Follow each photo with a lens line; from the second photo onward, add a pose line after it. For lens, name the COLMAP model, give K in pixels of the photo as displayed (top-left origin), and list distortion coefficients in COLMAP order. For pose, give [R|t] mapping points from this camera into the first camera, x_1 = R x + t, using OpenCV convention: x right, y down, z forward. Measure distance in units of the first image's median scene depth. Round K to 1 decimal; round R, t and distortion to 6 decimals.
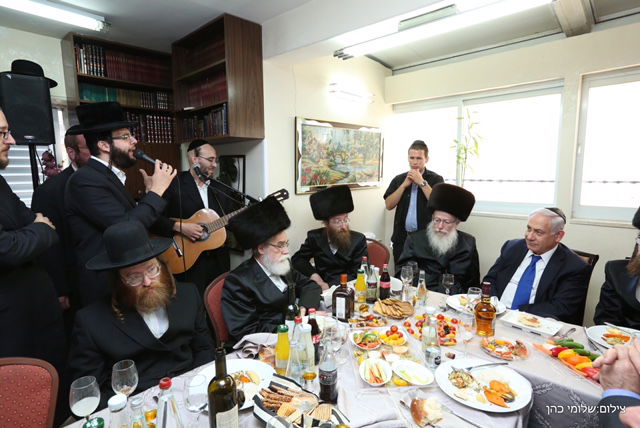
lens RADIAL K [[353.9, 0, 320.6], [0, 353.9, 212.3], [0, 0, 1]] dist [-0.036418, 0.025421]
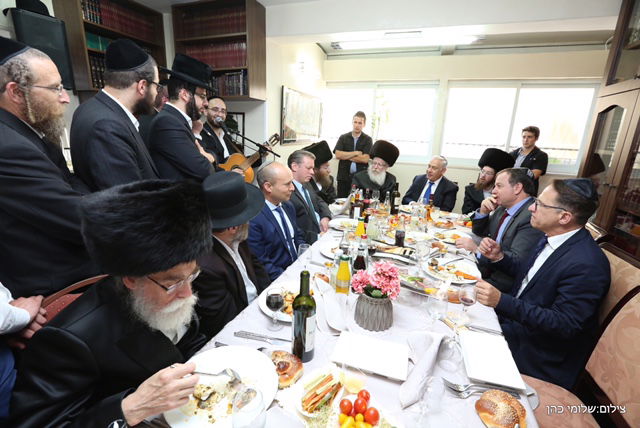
lens RADIAL K [[289.5, 0, 321.6], [0, 289.5, 212.3], [0, 0, 1]] dist [-0.044288, 0.012780]
pose [[0.913467, -0.063996, 0.401850, -0.433384], [0.002288, 0.988347, 0.152197, 0.039501], [-0.406907, -0.138108, 0.902969, -0.104545]]
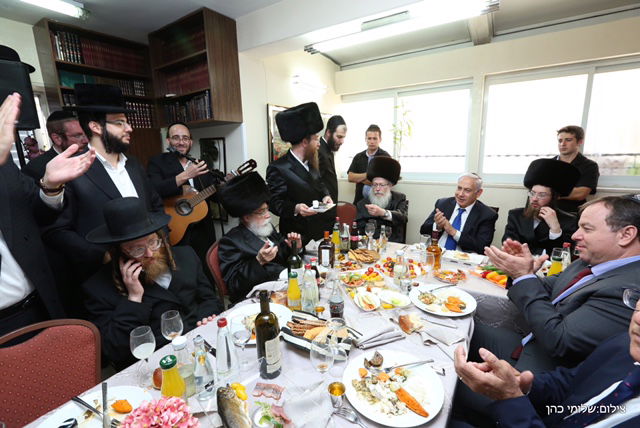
lens RADIAL K [[289.5, 0, 320.5], [0, 289.5, 213.3], [0, 0, 1]] dist [-0.044288, 0.012780]
pose [[0.983291, -0.052513, 0.174301, -0.089716], [0.037726, 0.995486, 0.087089, 0.015770], [-0.178088, -0.079058, 0.980834, 0.005363]]
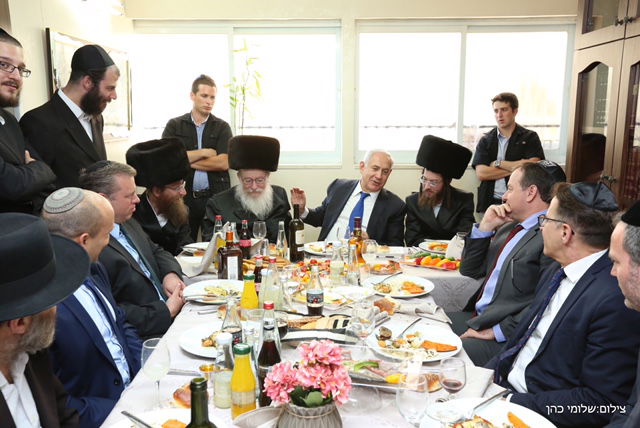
lens RADIAL K [[571.5, 0, 319.4], [0, 571.5, 216.9], [0, 0, 1]] dist [0.007084, 0.039200]
pose [[0.725507, -0.110968, 0.679209, -0.504010], [0.077052, 0.993807, 0.080063, 0.030740], [-0.683887, -0.005752, 0.729565, -0.127185]]
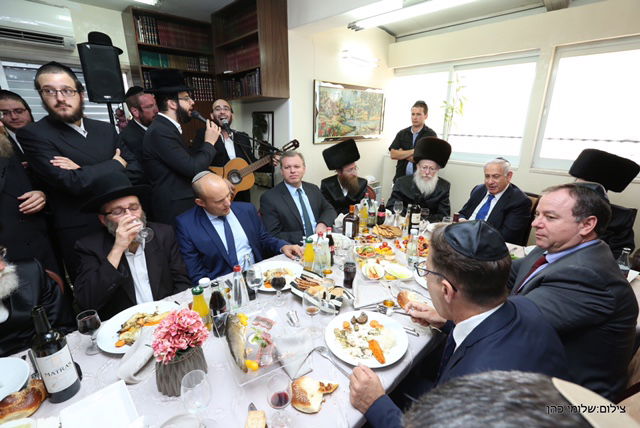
lens RADIAL K [[289.5, 0, 319.8], [0, 289.5, 213.1], [0, 0, 1]] dist [-0.044288, 0.012780]
pose [[0.999437, 0.020042, -0.026895, -0.017088], [-0.014854, 0.983401, 0.180834, 0.004849], [0.030073, -0.180333, 0.983146, -0.064996]]
